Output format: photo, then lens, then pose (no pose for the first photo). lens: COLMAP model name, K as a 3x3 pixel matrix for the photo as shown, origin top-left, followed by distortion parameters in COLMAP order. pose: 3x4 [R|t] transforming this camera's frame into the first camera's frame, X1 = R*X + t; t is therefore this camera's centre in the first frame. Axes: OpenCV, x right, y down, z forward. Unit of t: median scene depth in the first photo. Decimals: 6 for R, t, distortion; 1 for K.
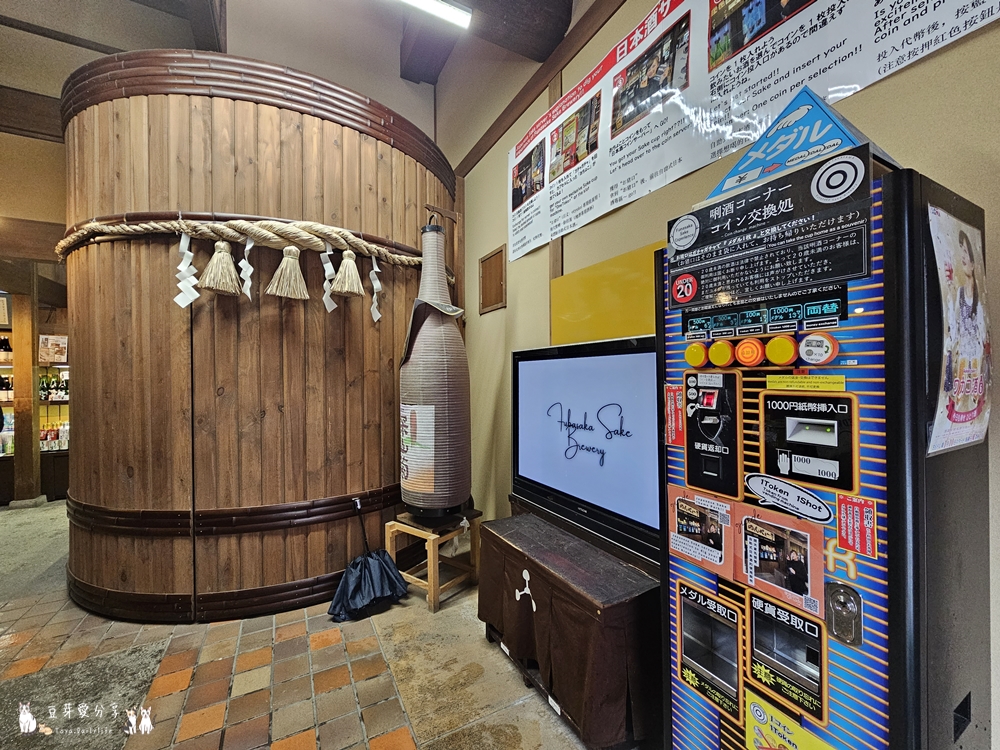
lens RADIAL K [[414.9, 0, 505.9], [0, 414.9, 375.7], [0, 0, 1]] dist [-0.003571, 0.000708]
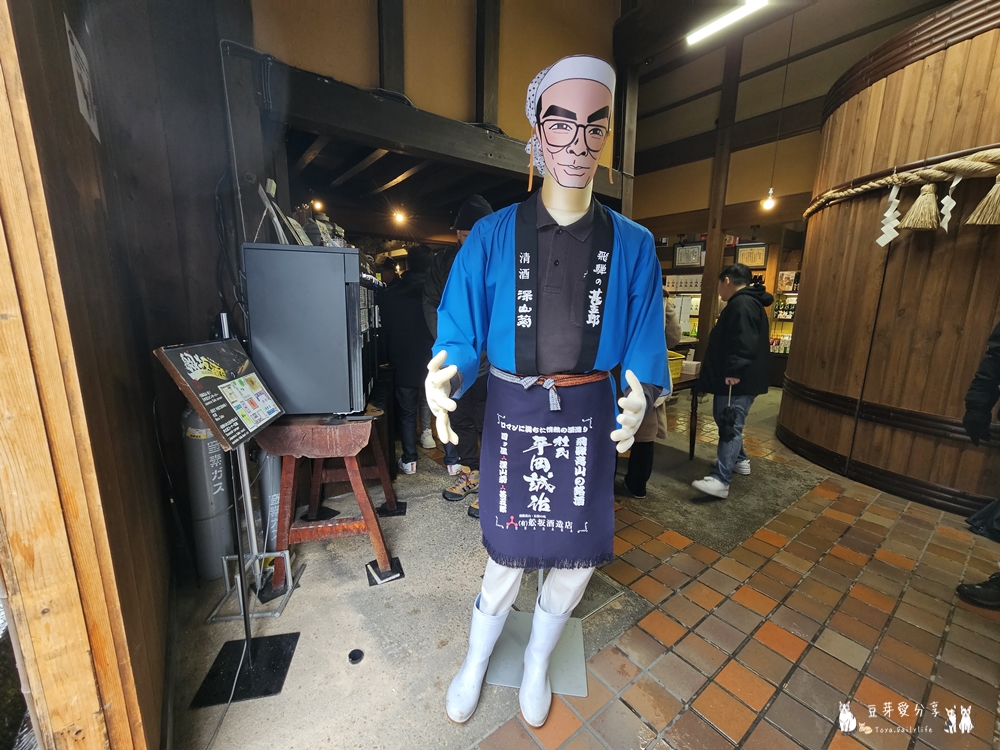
lens RADIAL K [[414.9, 0, 504.2], [0, 414.9, 379.3], [0, 0, 1]] dist [-0.003571, 0.000708]
pose [[0.170705, 0.197032, -0.965421, 0.348476], [-0.024499, 0.980348, 0.195747, 0.020425], [0.985018, -0.009764, 0.172178, -0.392033]]
